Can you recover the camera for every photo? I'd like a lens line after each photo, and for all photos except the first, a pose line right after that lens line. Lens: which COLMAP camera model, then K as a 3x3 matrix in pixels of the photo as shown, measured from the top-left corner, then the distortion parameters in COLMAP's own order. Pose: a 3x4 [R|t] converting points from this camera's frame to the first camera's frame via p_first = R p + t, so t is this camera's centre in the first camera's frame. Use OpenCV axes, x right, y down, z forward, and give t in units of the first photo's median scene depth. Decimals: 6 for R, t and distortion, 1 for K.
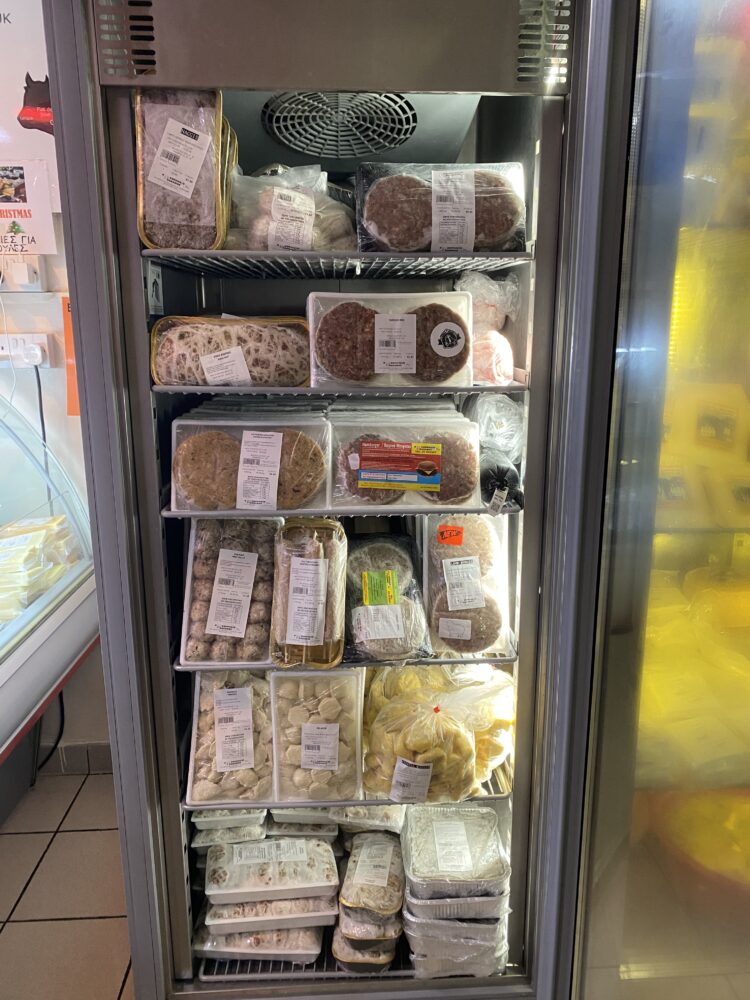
lens RADIAL K [[757.0, 0, 380.6], [0, 757.0, 503.8], [0, 0, 1]] dist [-0.000609, -0.009144]
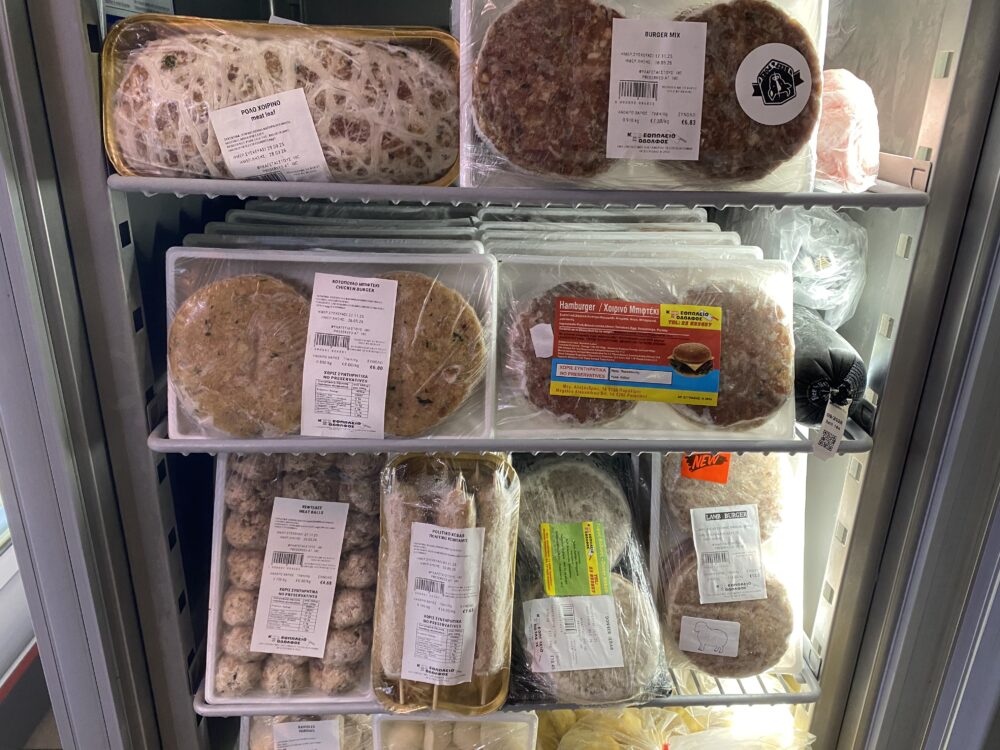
lens RADIAL K [[757.0, 0, 493.4], [0, 757.0, 371.5], [0, 0, 1]] dist [-0.000609, -0.009144]
pose [[0.999726, 0.023405, 0.000817, -0.066779], [-0.023301, 0.990558, 0.135101, -0.100889], [0.002353, -0.135083, 0.990831, 0.510350]]
